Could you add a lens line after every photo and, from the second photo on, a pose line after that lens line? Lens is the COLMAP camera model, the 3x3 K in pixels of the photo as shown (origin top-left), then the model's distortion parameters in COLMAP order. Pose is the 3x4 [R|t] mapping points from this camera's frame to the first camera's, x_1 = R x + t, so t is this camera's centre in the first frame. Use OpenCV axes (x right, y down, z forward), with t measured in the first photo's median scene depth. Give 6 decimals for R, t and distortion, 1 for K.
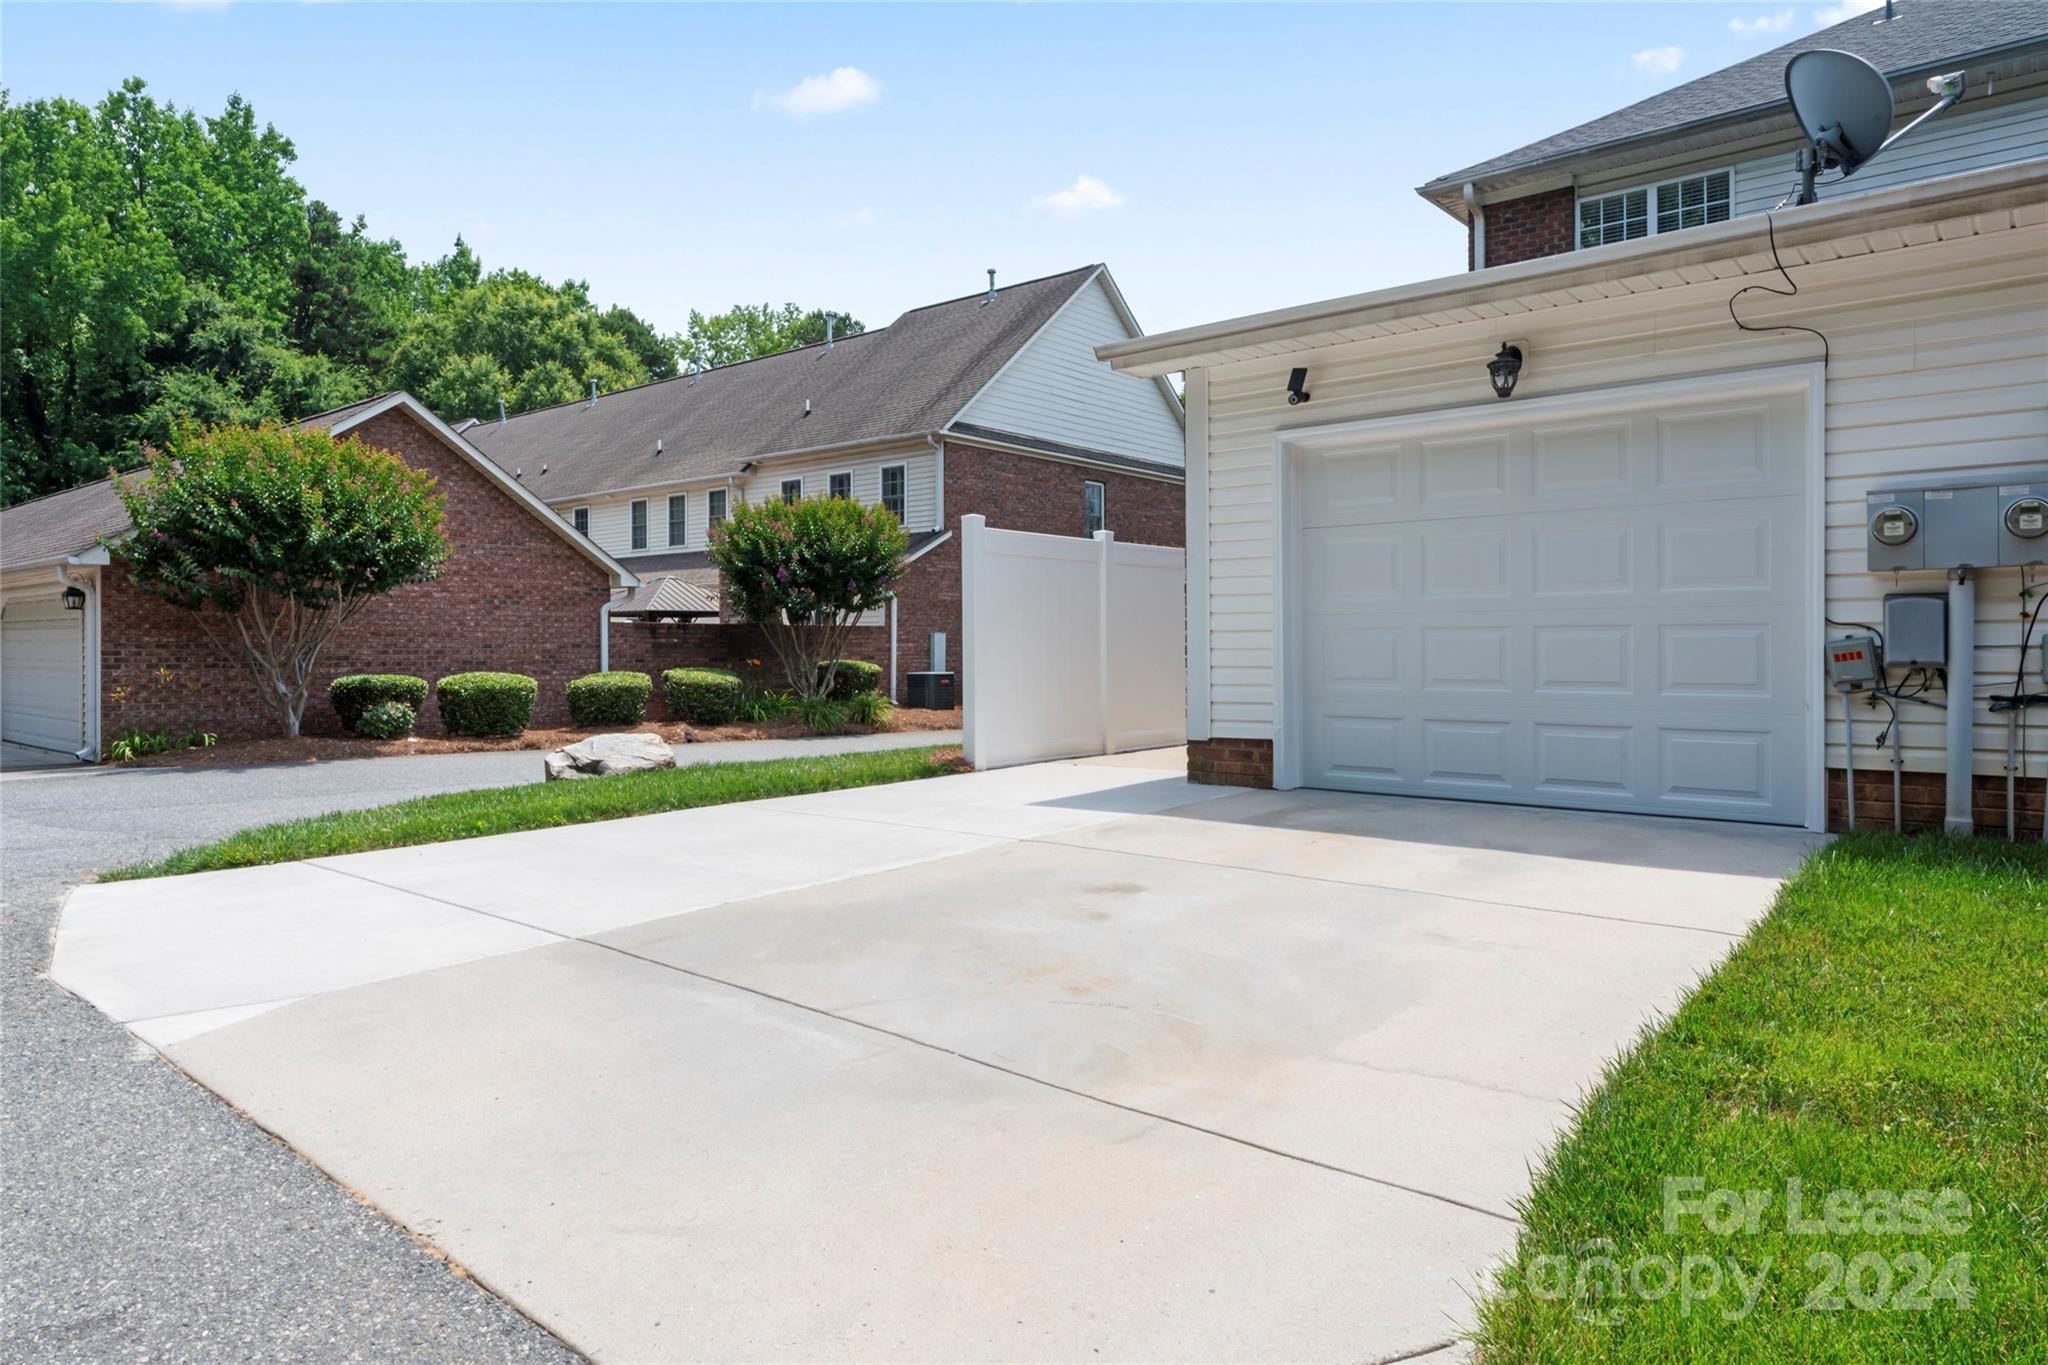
lens RADIAL K [[1239.4, 0, 1028.2], [0, 1239.4, 641.0], [0, 0, 1]] dist [-0.001293, 0.000563]
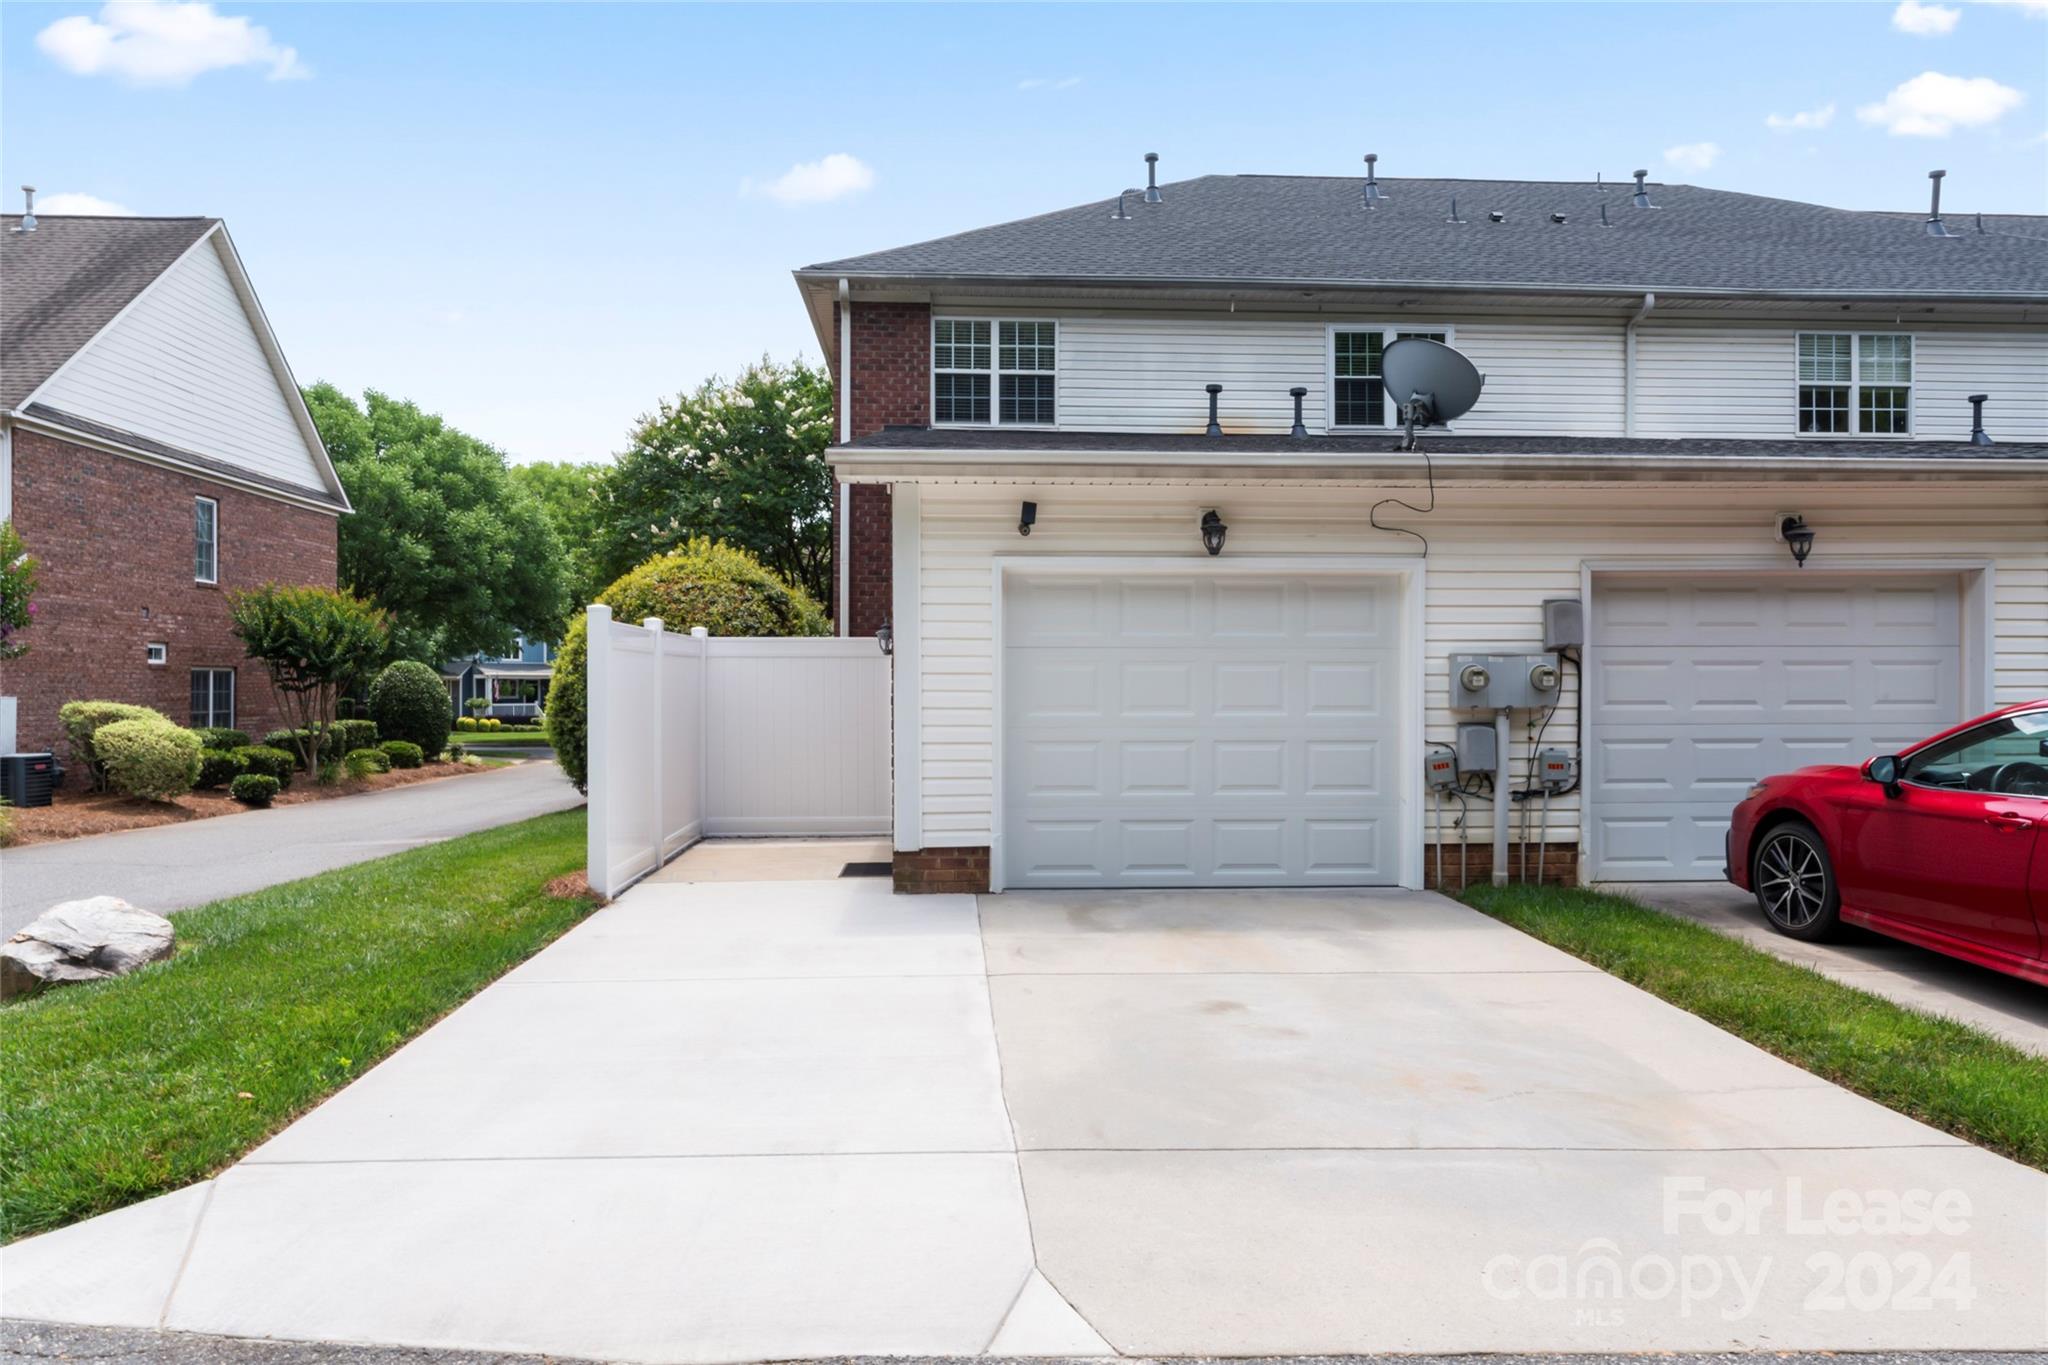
lens RADIAL K [[1343.1, 0, 1021.6], [0, 1343.1, 687.3], [0, 0, 1]] dist [0.002108, -0.003030]
pose [[0.733282, 0.002672, 0.679919, -0.563700], [-0.006321, 0.999976, 0.002888, -0.059978], [-0.679895, -0.006416, 0.733282, 0.138745]]
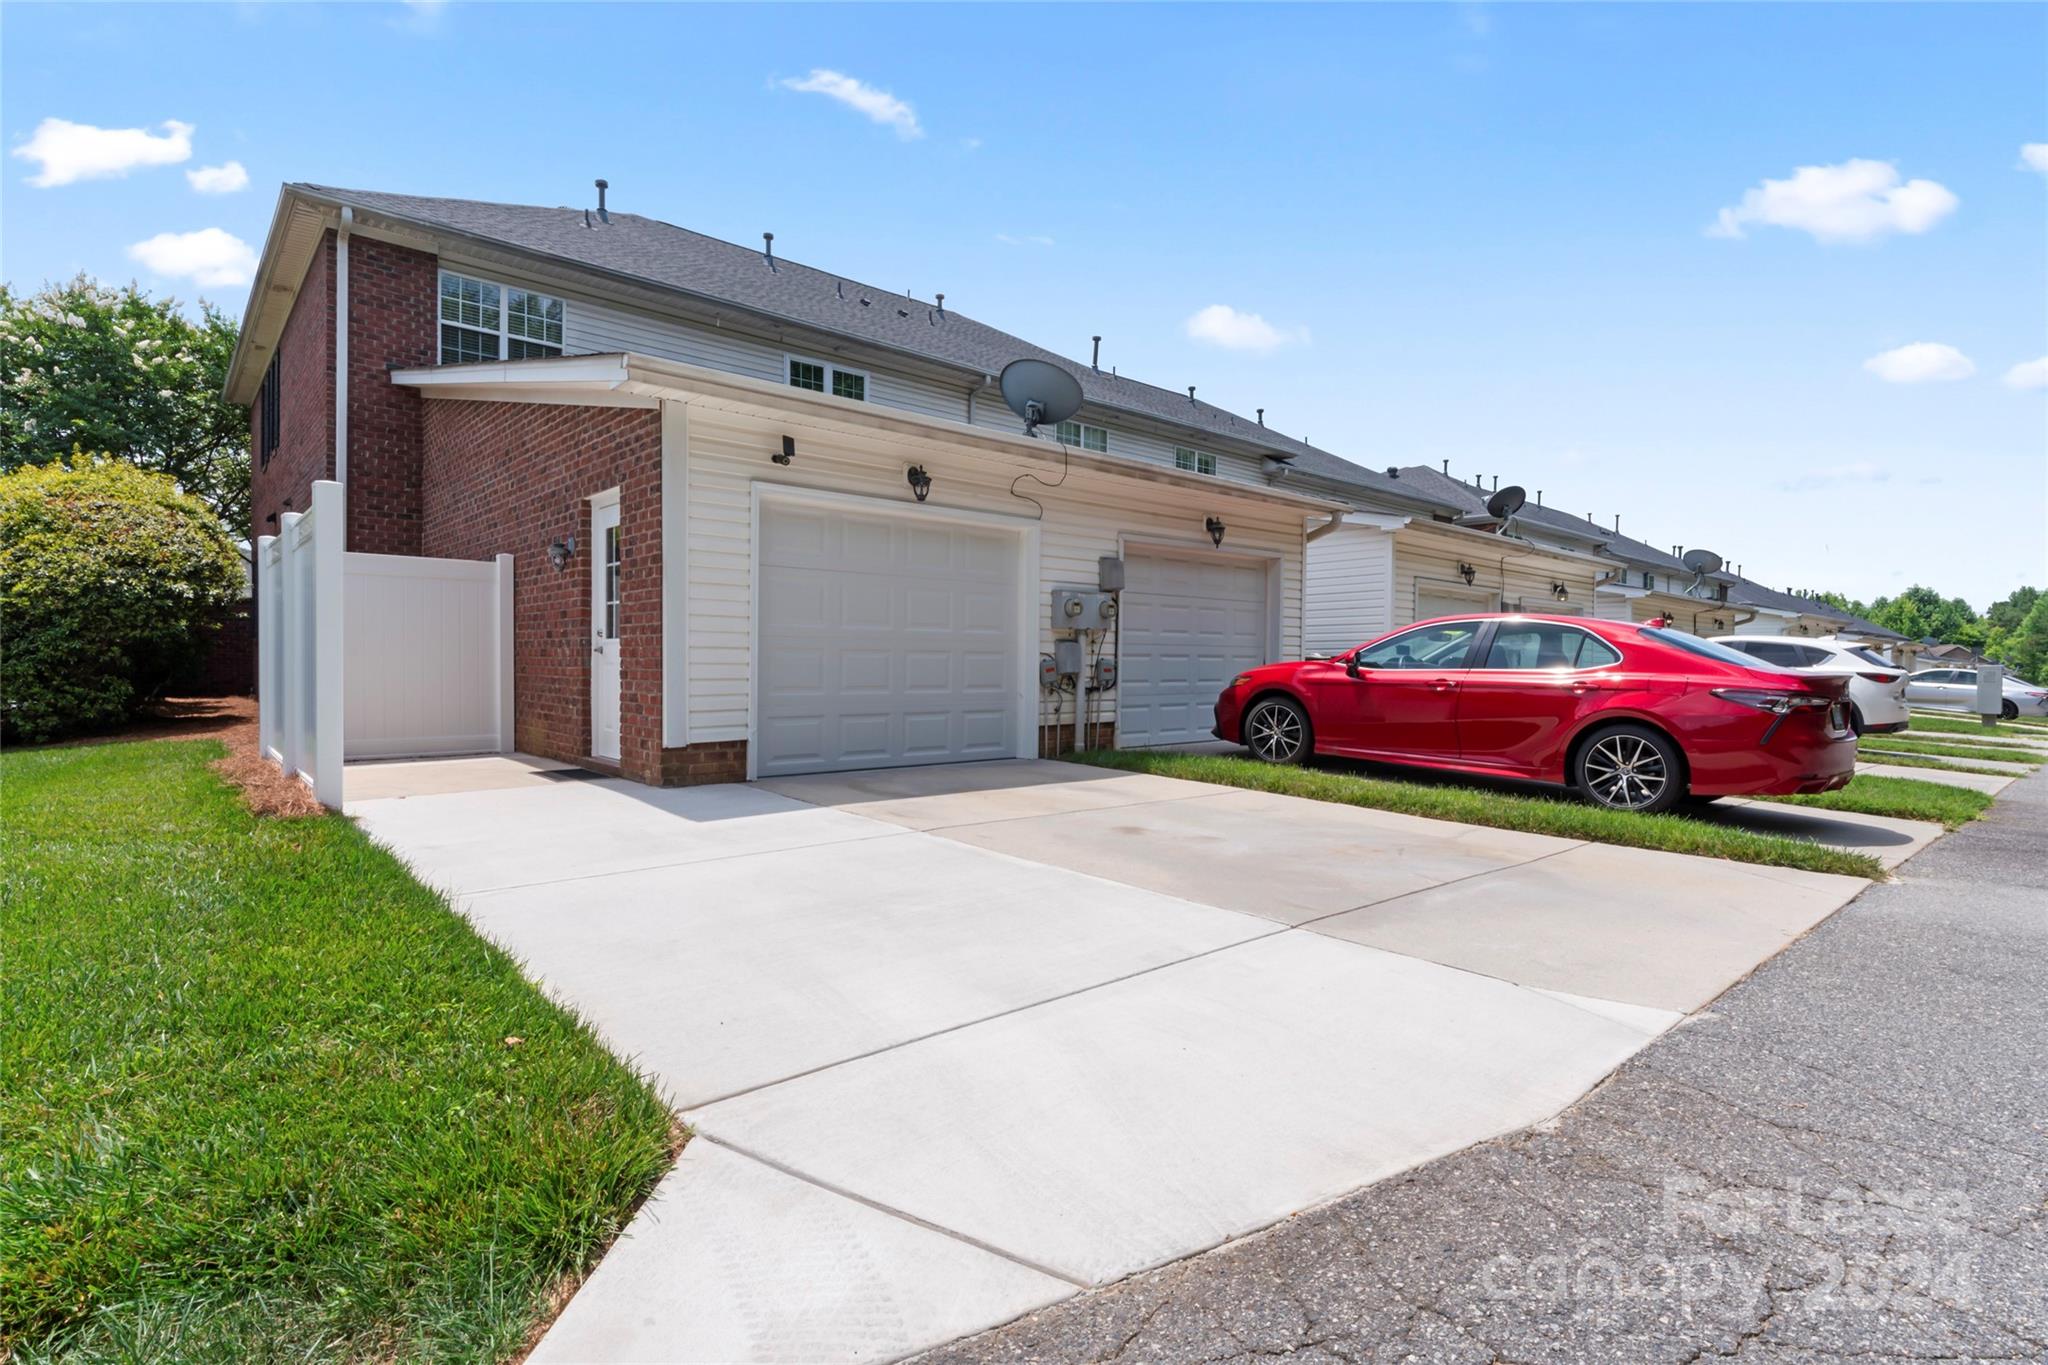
lens RADIAL K [[978.0, 0, 1018.3], [0, 978.0, 675.8], [0, 0, 1]] dist [0.000461, -0.001556]
pose [[0.156530, -0.010337, 0.987619, -0.687862], [-0.015816, 0.999791, 0.012971, 0.001684], [-0.987547, -0.017650, 0.156333, 0.595699]]
